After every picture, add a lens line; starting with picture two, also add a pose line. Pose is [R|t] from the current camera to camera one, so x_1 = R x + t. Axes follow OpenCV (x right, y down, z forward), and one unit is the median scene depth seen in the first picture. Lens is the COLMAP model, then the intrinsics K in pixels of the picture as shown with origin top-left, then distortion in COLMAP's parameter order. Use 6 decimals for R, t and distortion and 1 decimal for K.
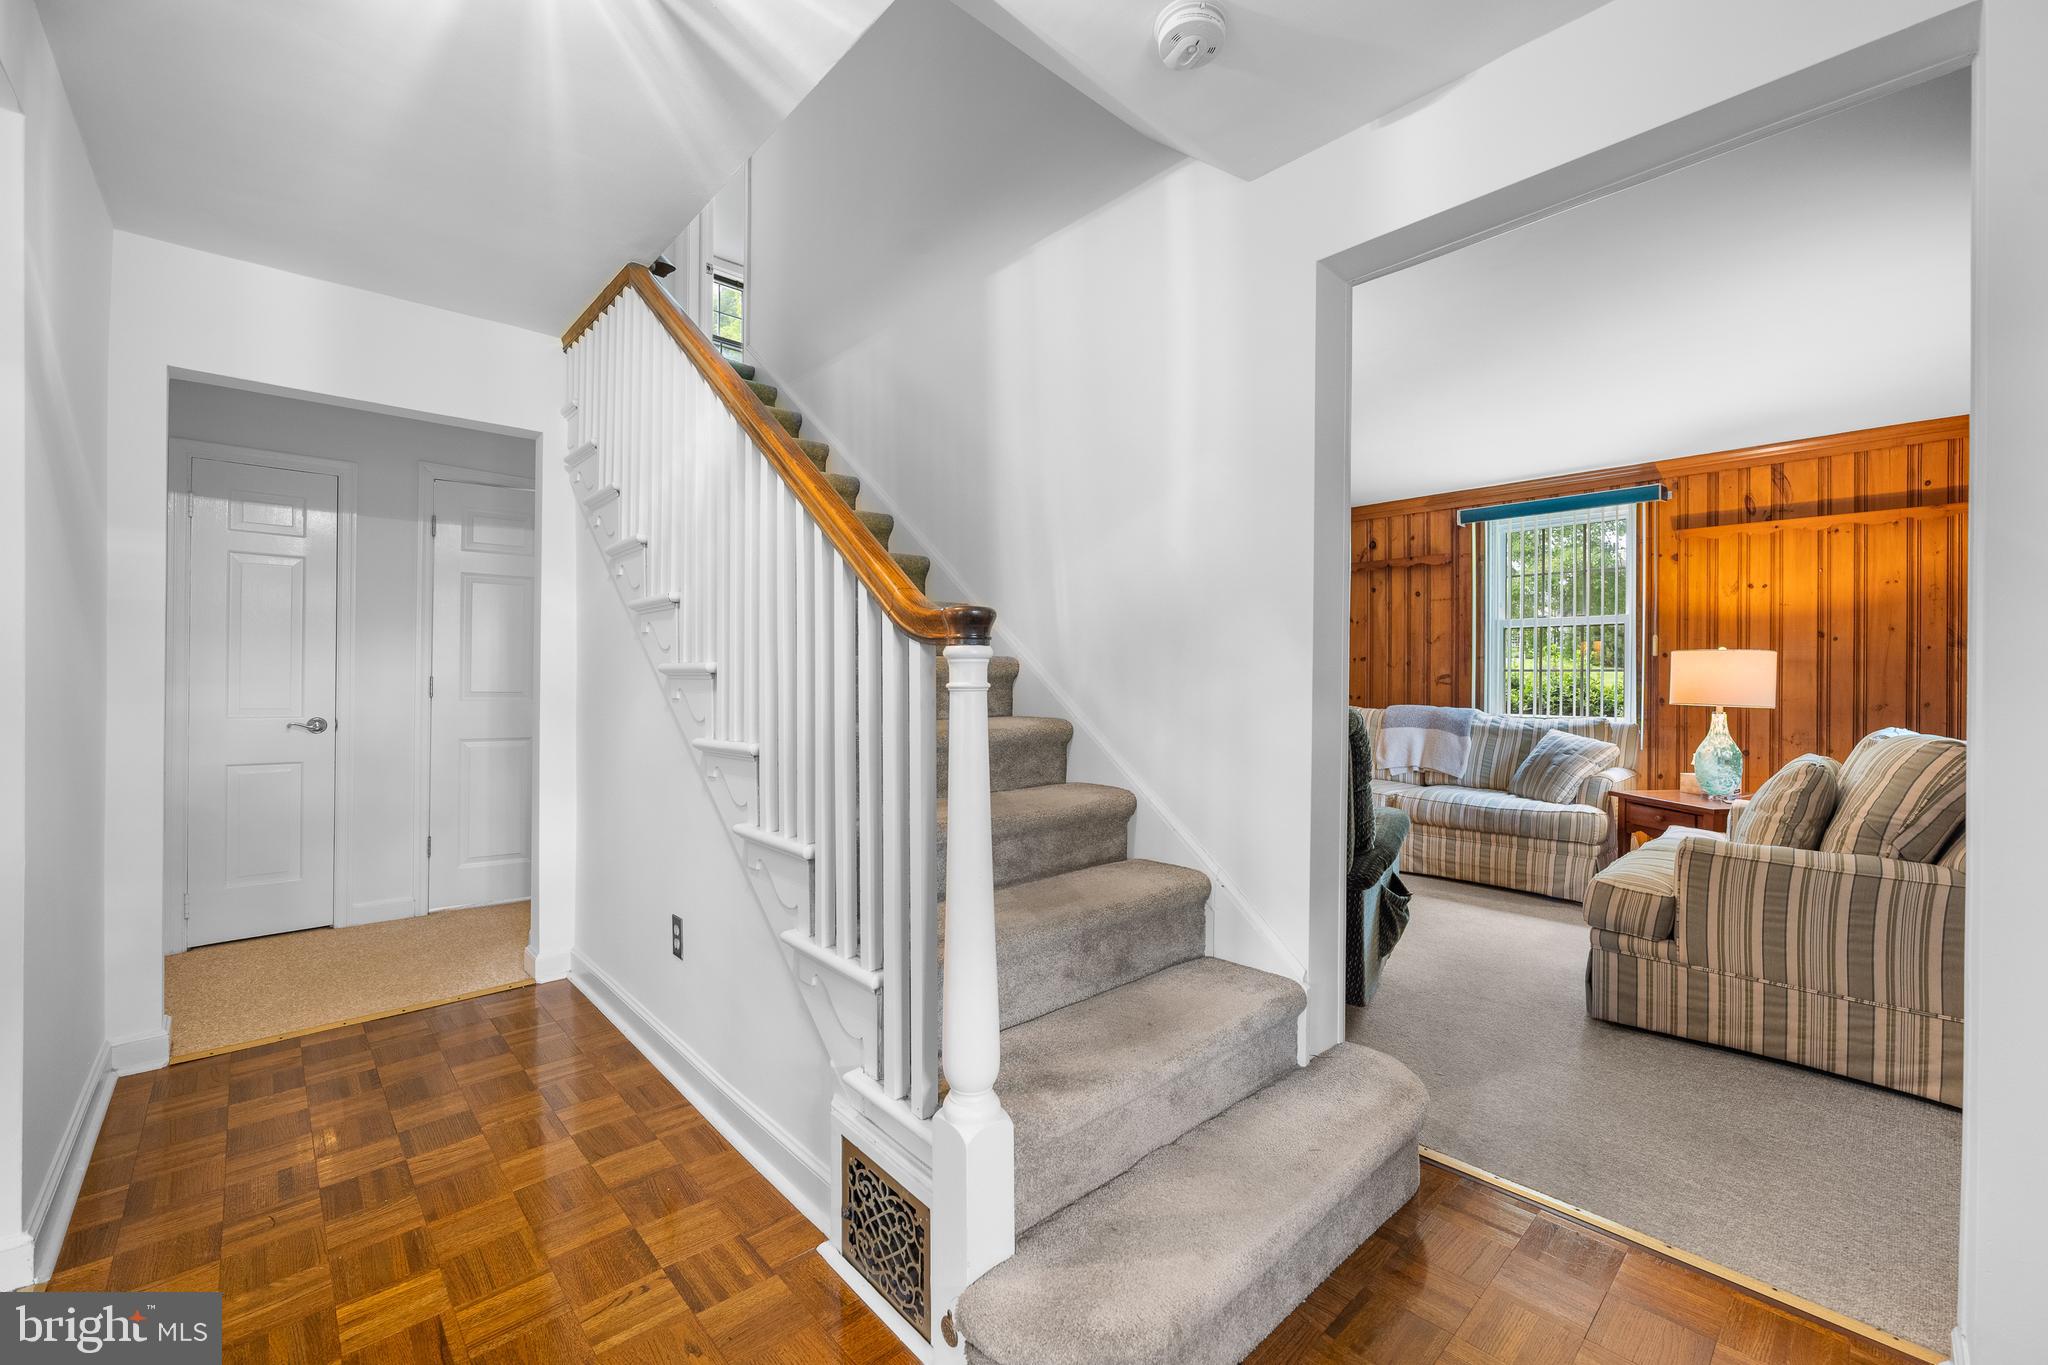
lens RADIAL K [[818.7, 0, 1024.7], [0, 818.7, 680.9], [0, 0, 1]] dist [-0.007347, -0.000014]
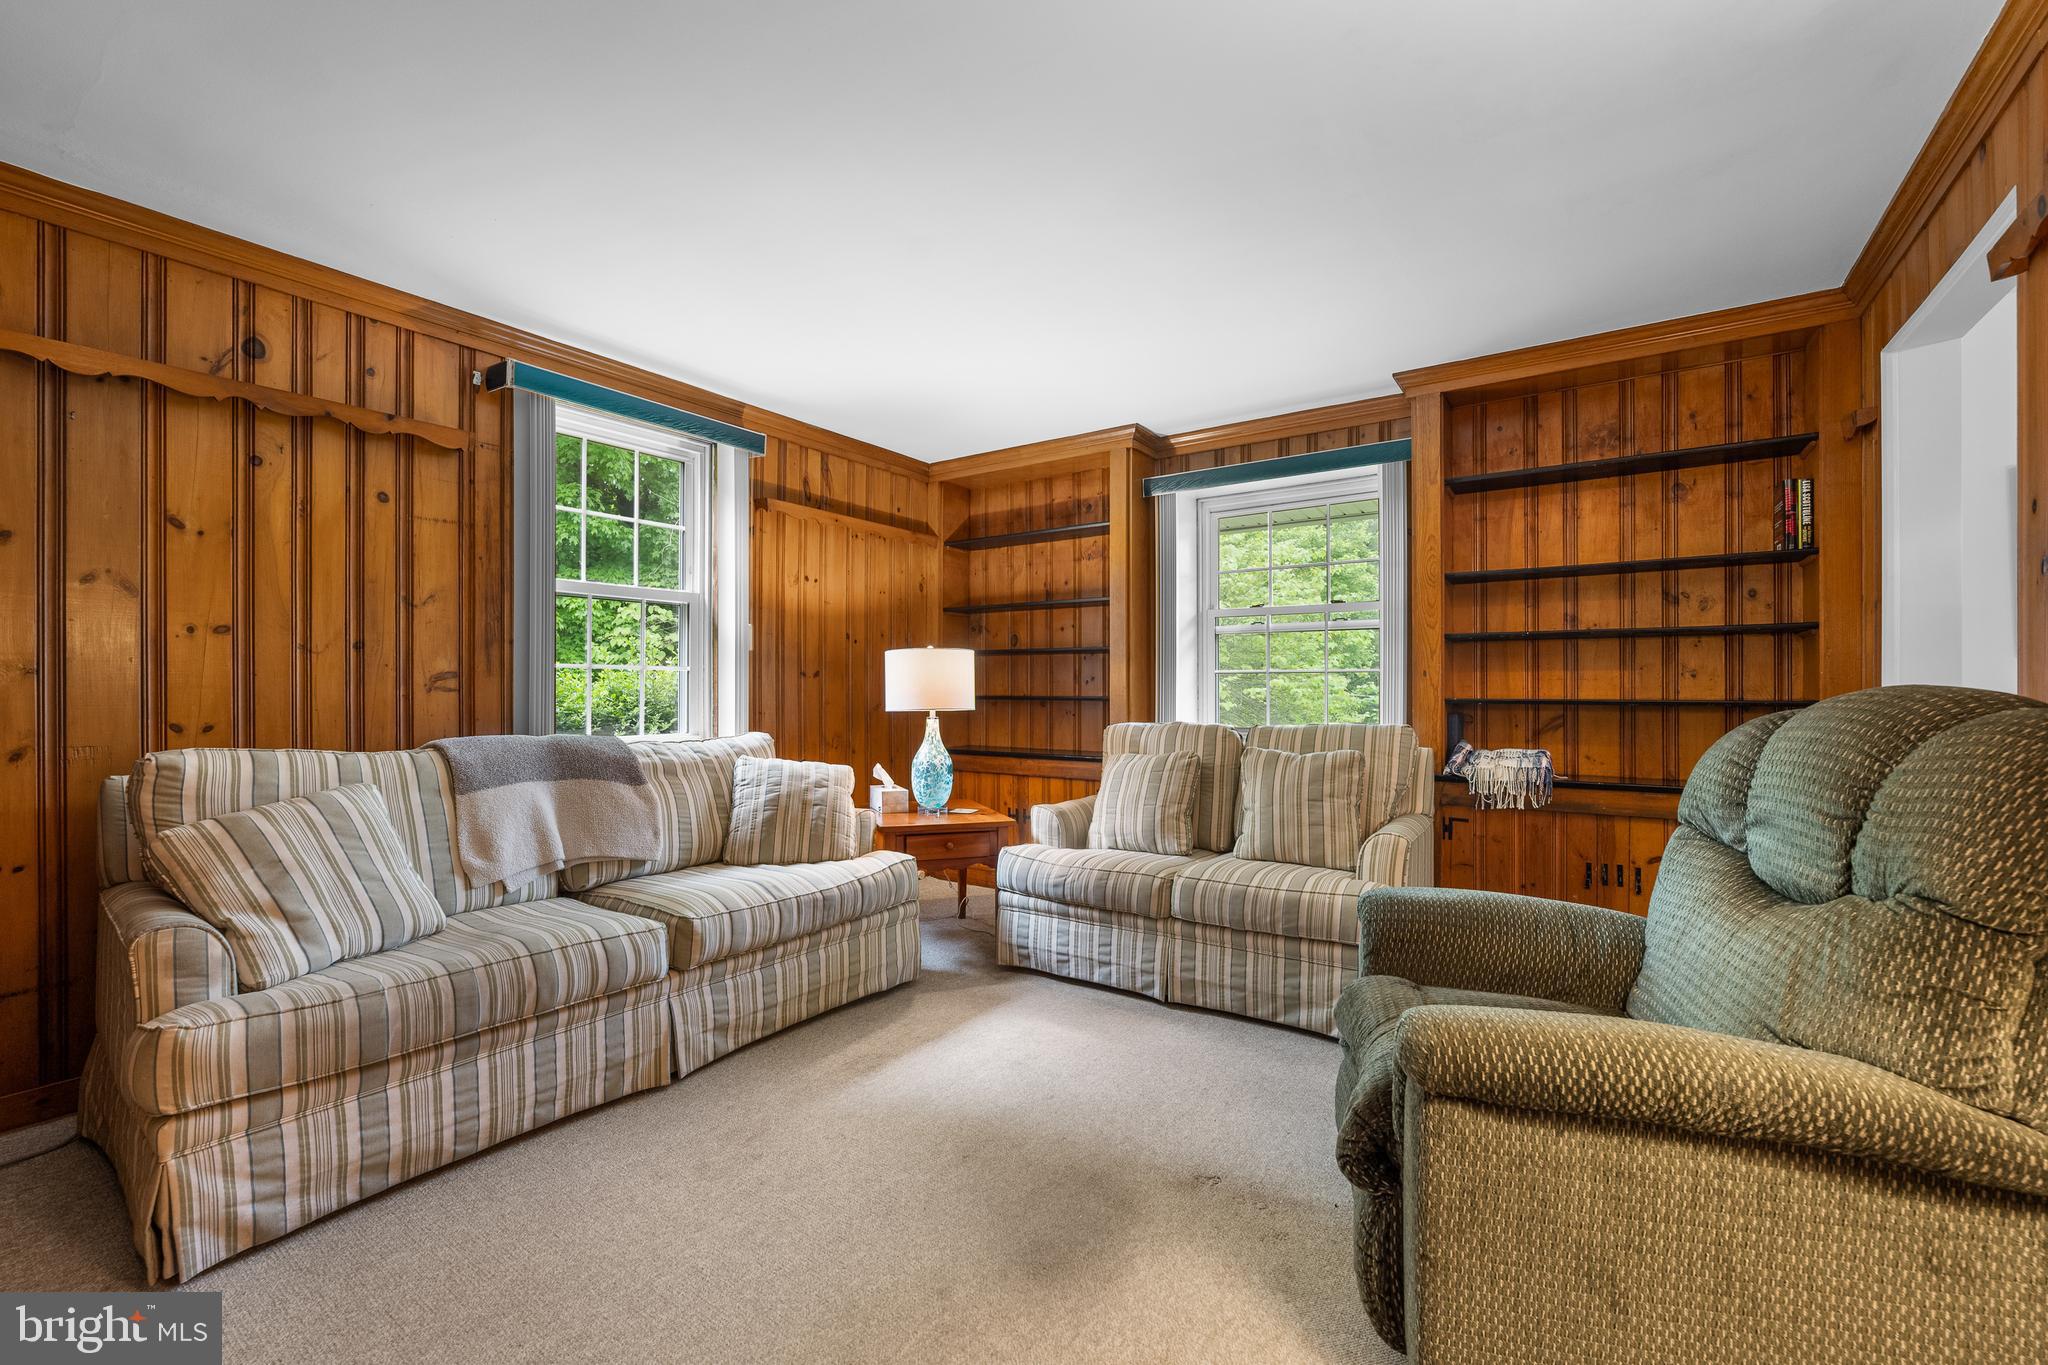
lens RADIAL K [[858.9, 0, 1022.9], [0, 858.9, 681.4], [0, 0, 1]] dist [-0.003784, -0.000873]
pose [[-0.224517, 0.000472, 0.974470, -0.086004], [0.002781, 0.999996, 0.000156, -0.001230], [-0.974466, 0.002745, -0.224517, 0.891956]]
